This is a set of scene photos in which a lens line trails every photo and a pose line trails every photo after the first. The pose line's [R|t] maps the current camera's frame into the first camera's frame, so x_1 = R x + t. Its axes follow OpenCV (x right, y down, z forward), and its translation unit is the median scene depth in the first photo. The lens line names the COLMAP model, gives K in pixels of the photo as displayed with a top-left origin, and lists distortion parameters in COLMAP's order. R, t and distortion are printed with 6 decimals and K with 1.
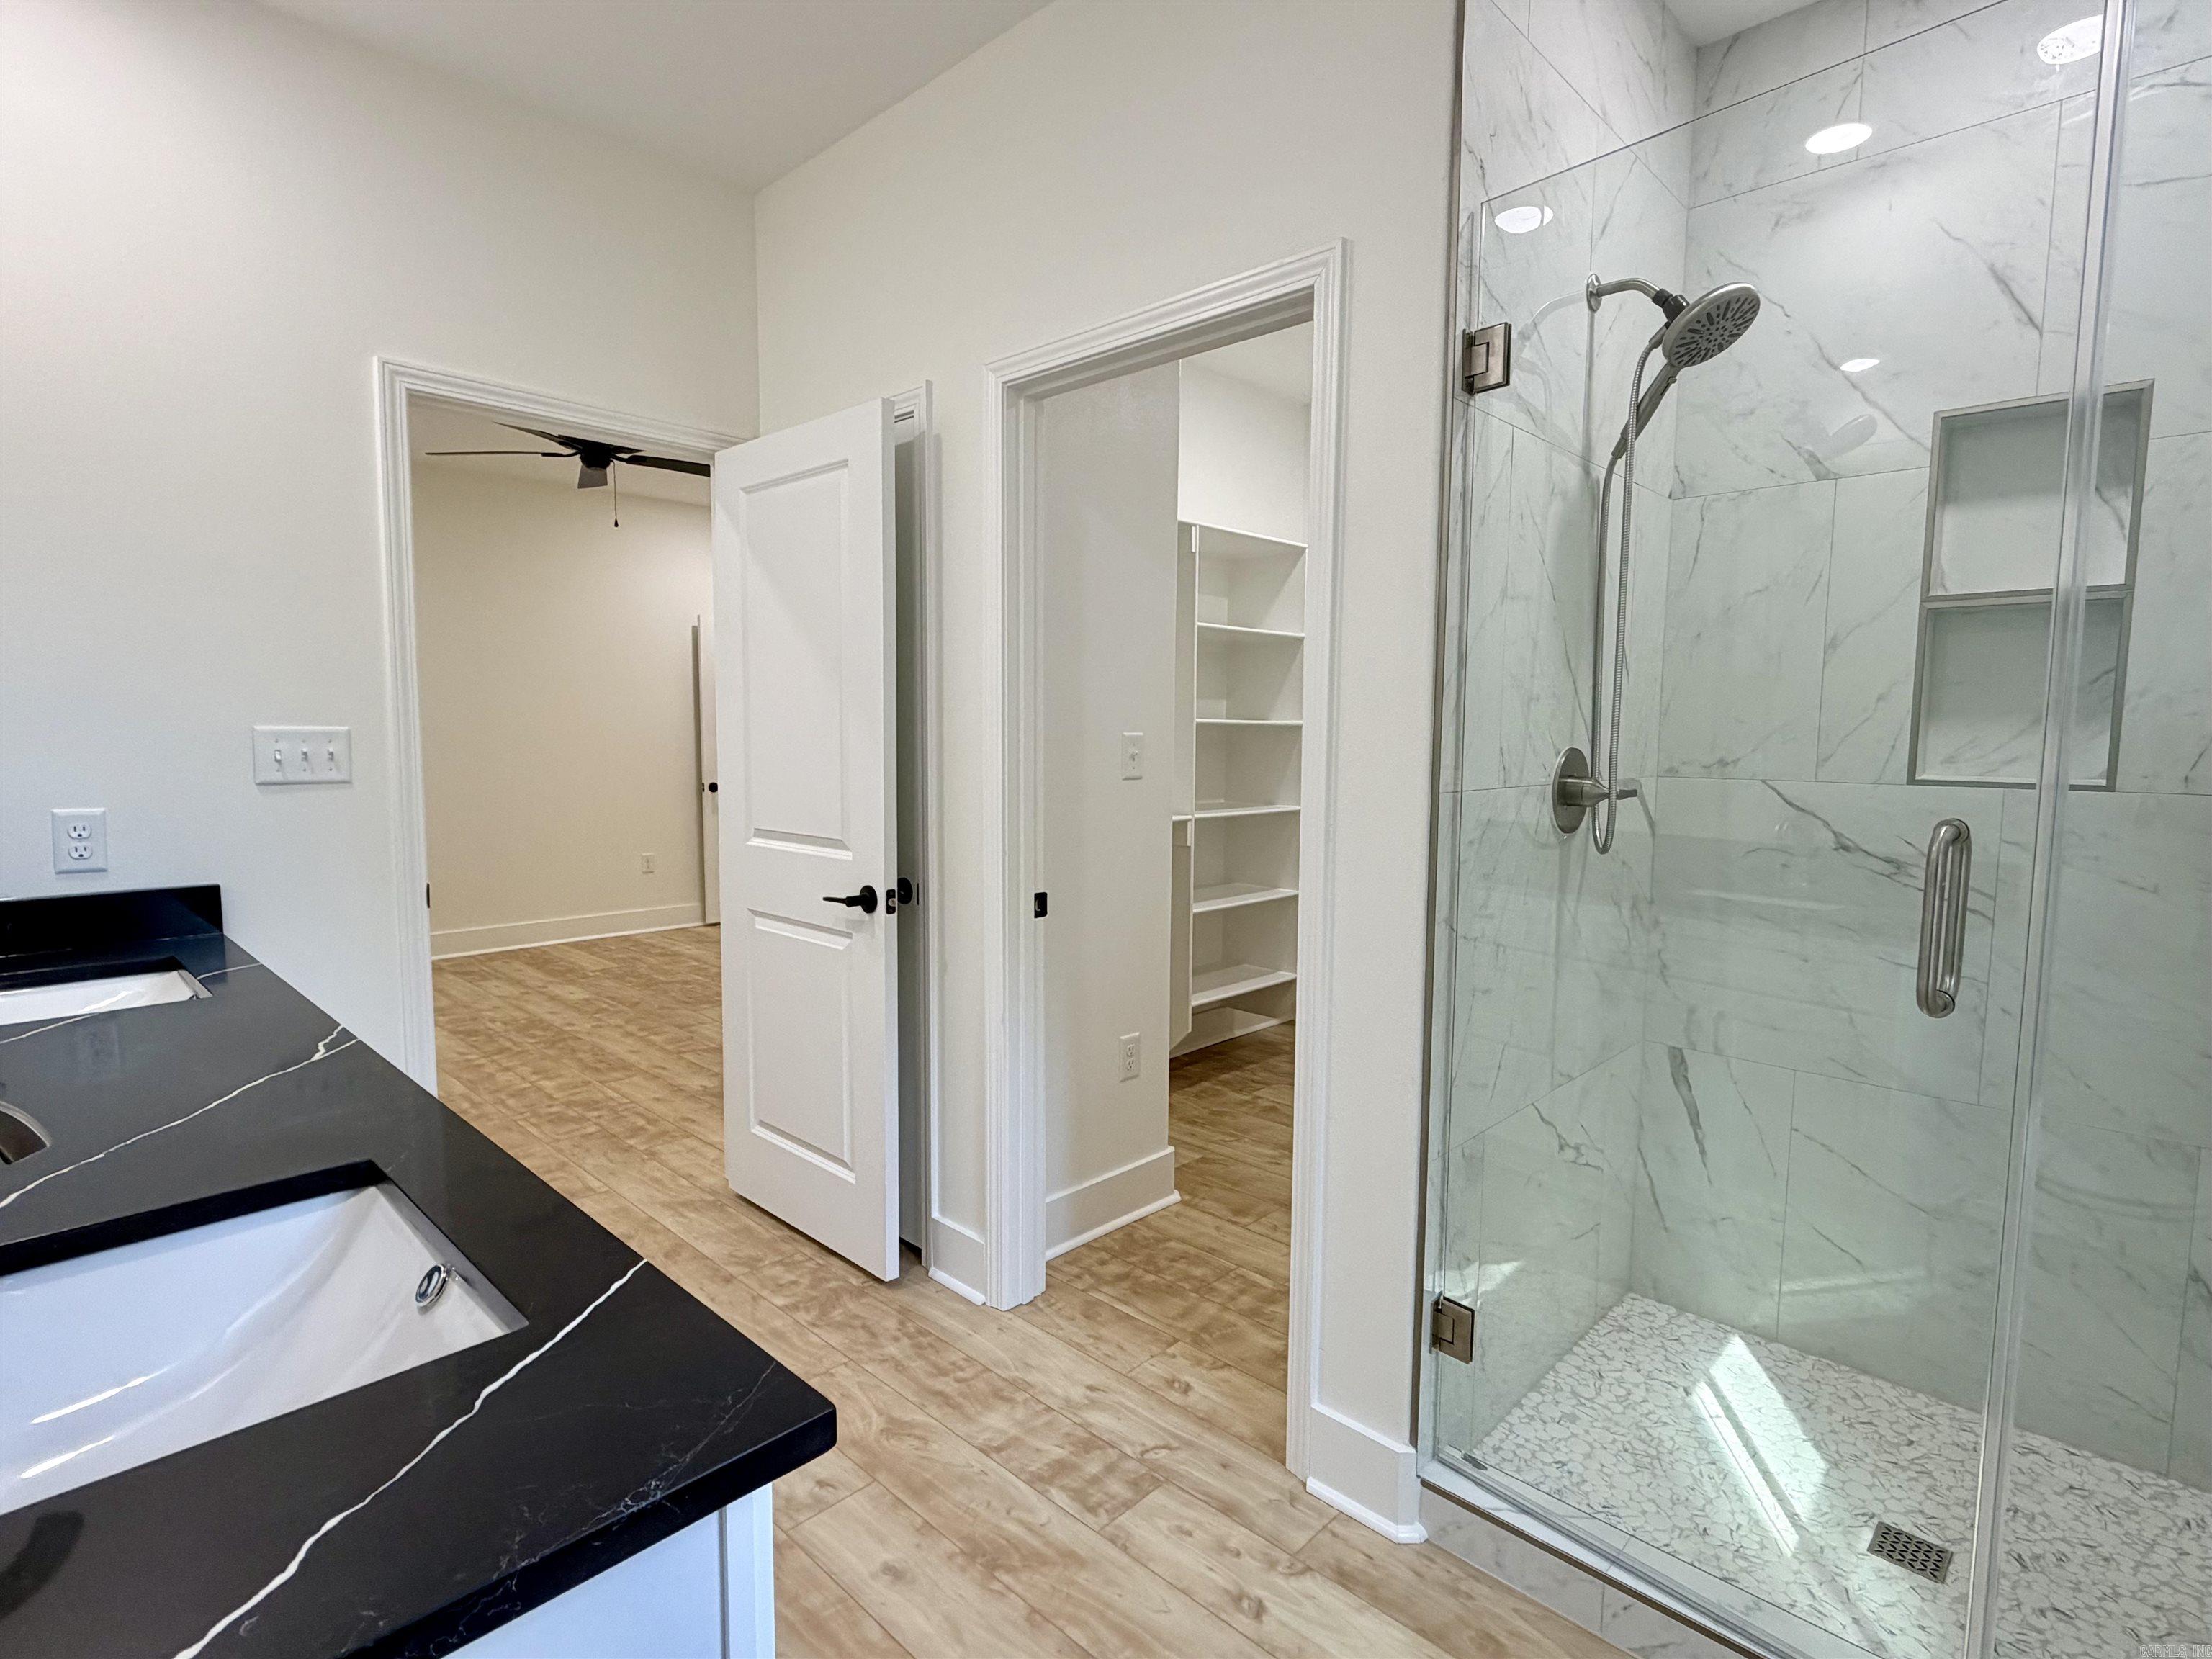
lens RADIAL K [[1109.5, 0, 1106.0], [0, 1109.5, 829.5], [0, 0, 1]] dist [-0.002853, -0.002317]
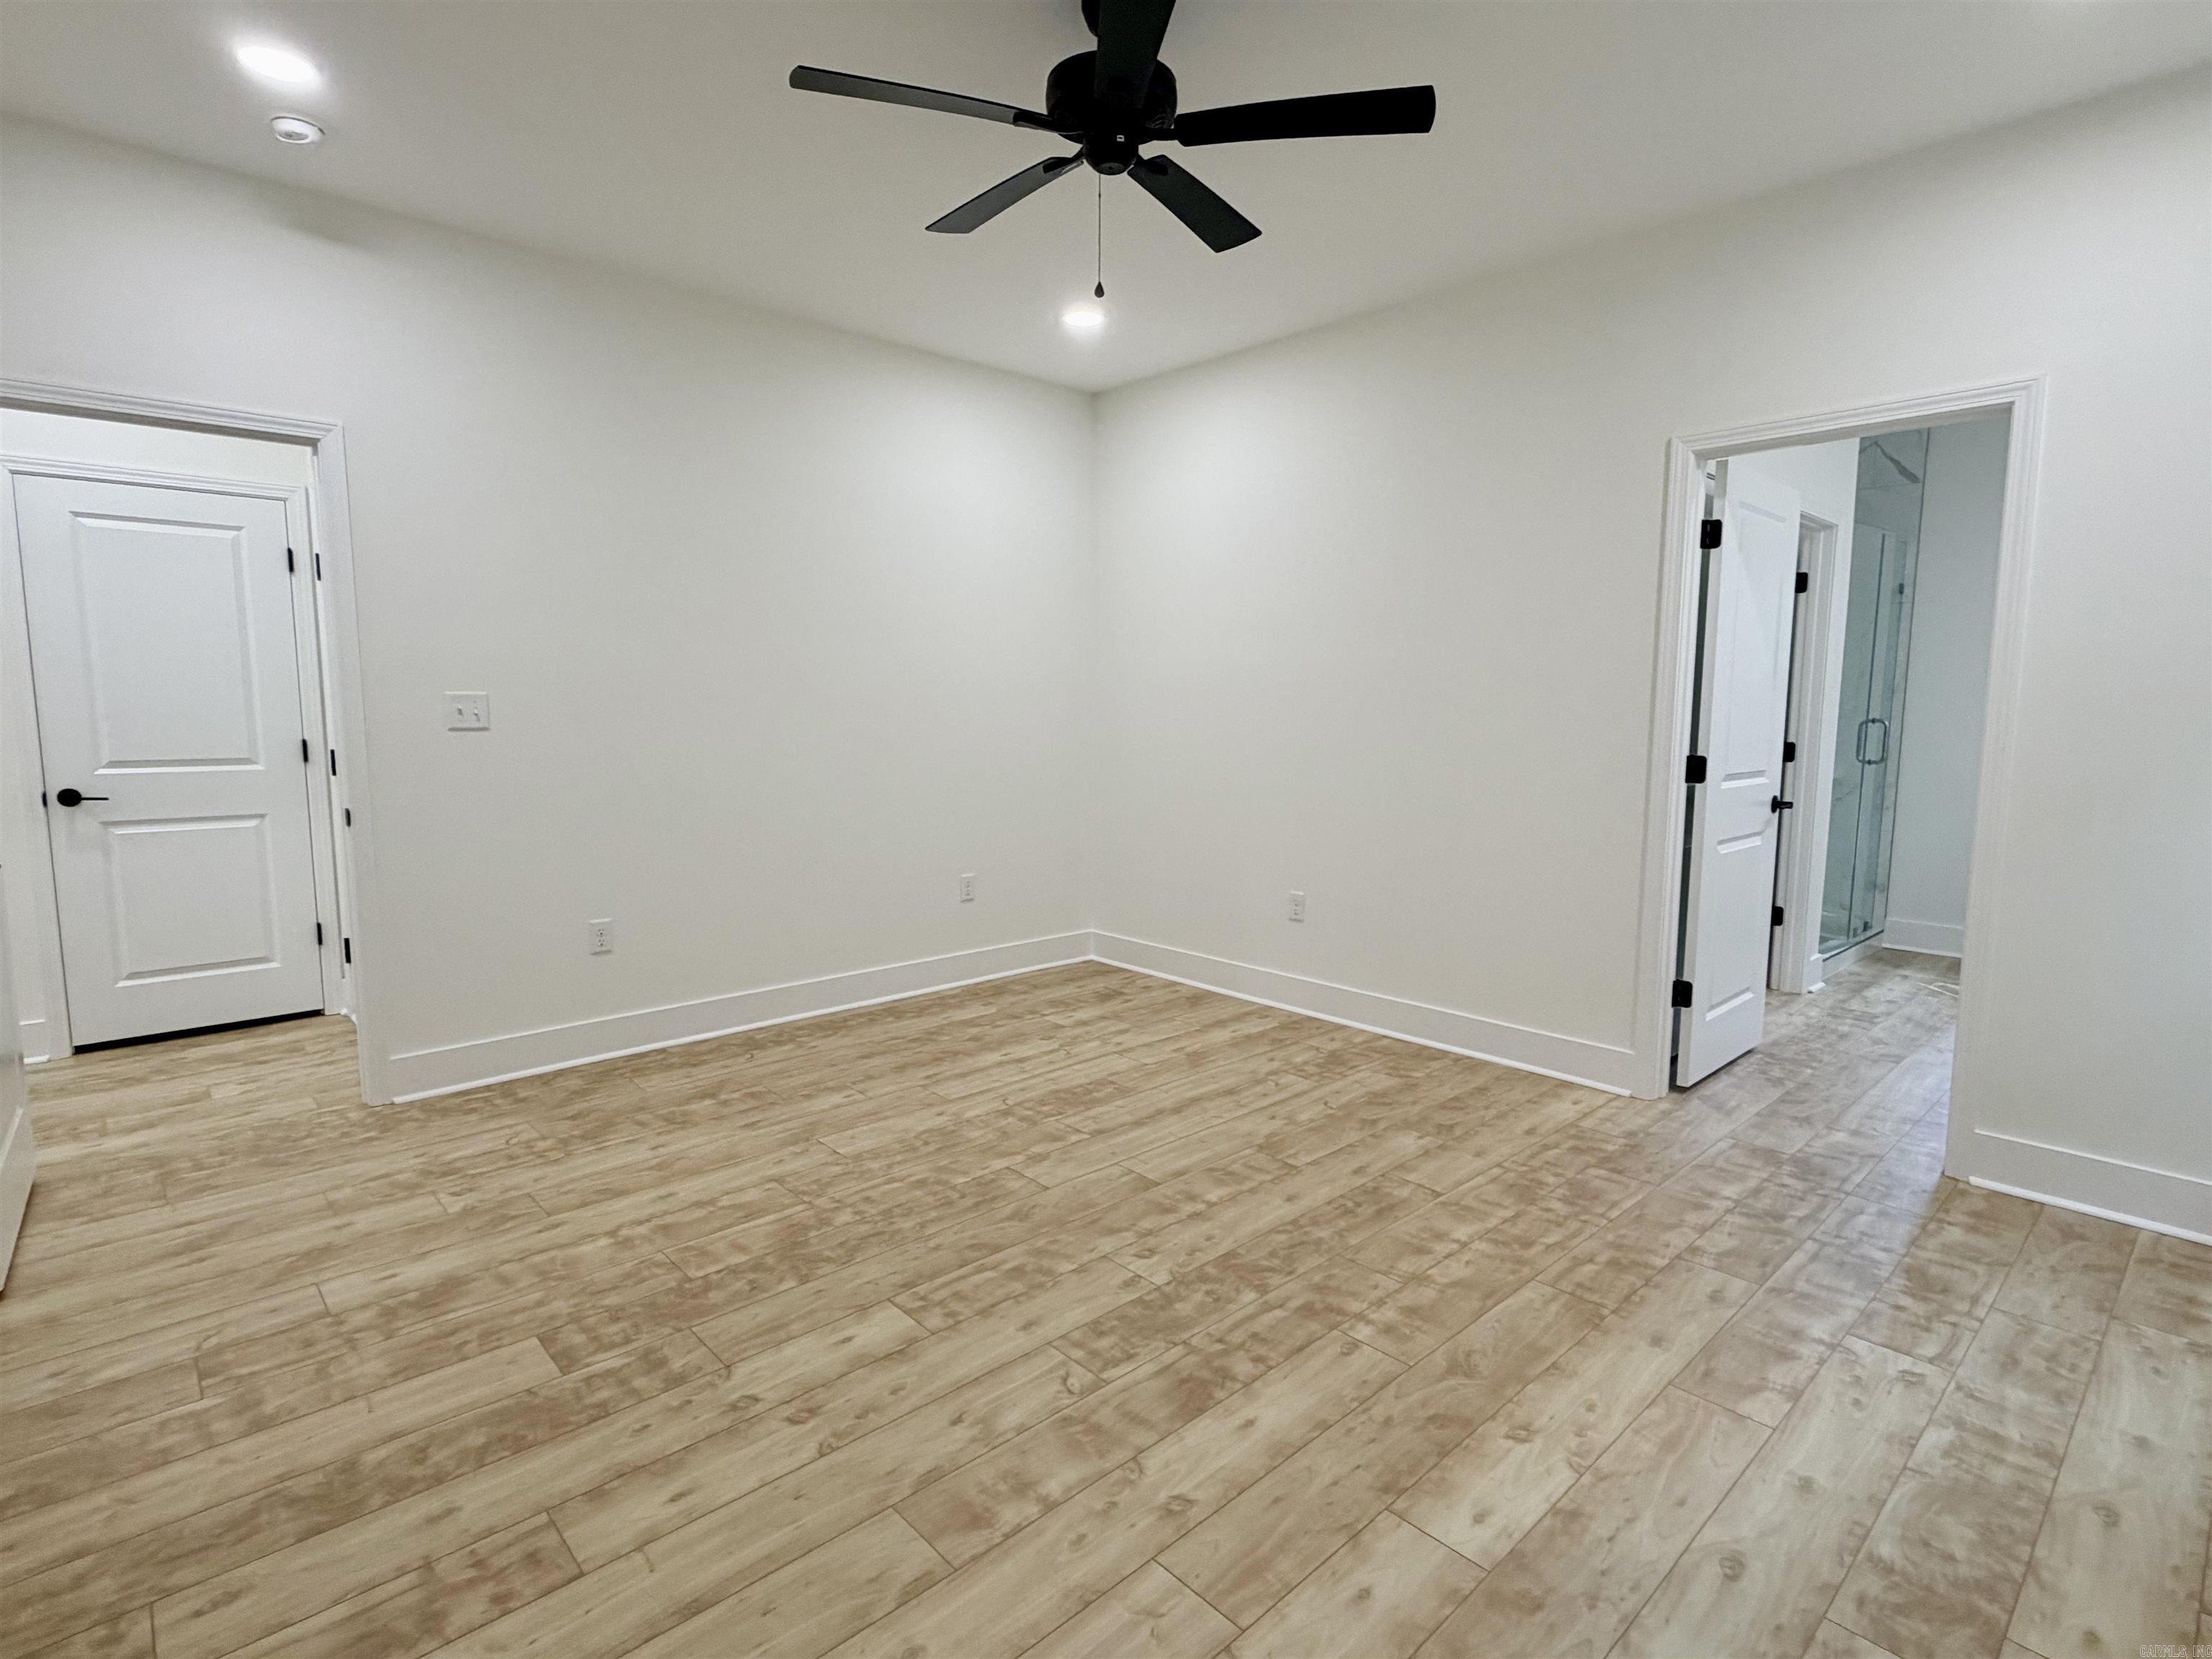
lens RADIAL K [[1109.5, 0, 1106.0], [0, 1109.5, 829.5], [0, 0, 1]] dist [-0.002853, -0.002317]
pose [[0.059378, -0.123249, 0.990598, -1.124647], [0.086082, 0.989284, 0.117926, -0.103760], [-0.994517, 0.078270, 0.069351, 1.127786]]
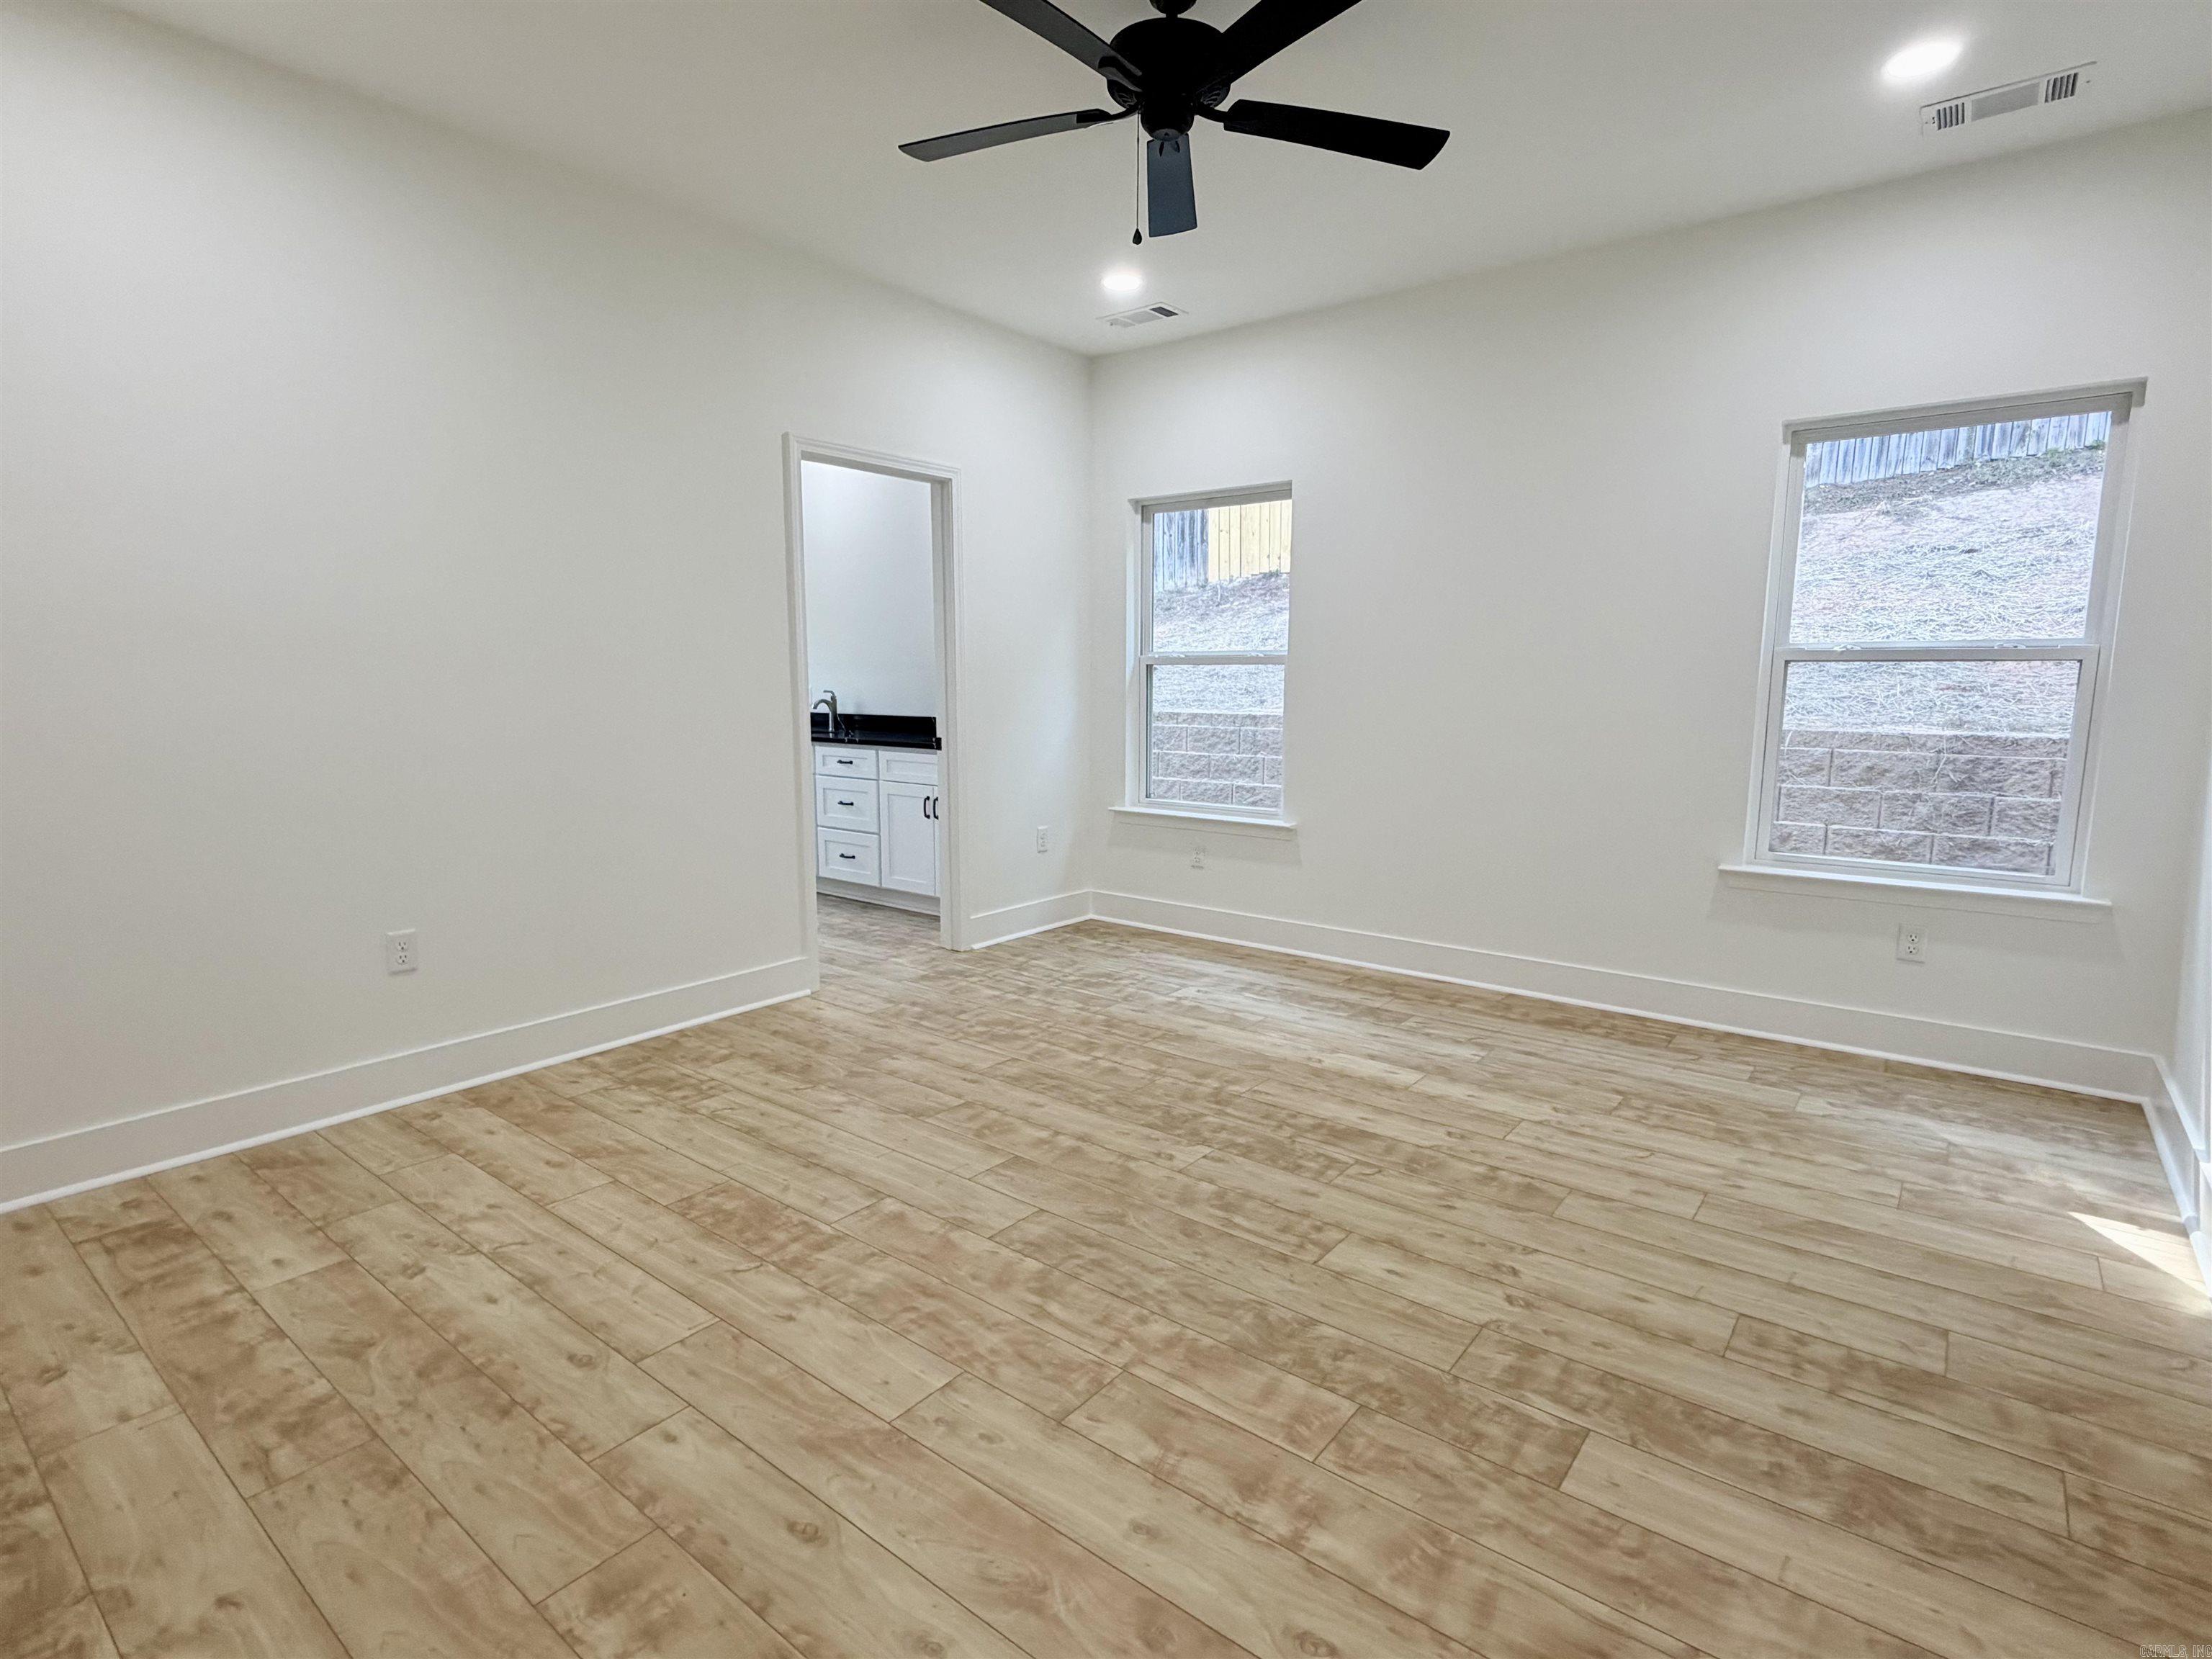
lens RADIAL K [[1109.5, 0, 1106.0], [0, 1109.5, 829.5], [0, 0, 1]] dist [-0.002853, -0.002317]
pose [[-0.995161, 0.001335, -0.098249, -0.432914], [-0.021096, 0.973687, 0.226909, -0.144320], [0.095966, 0.227884, -0.968948, 1.782174]]
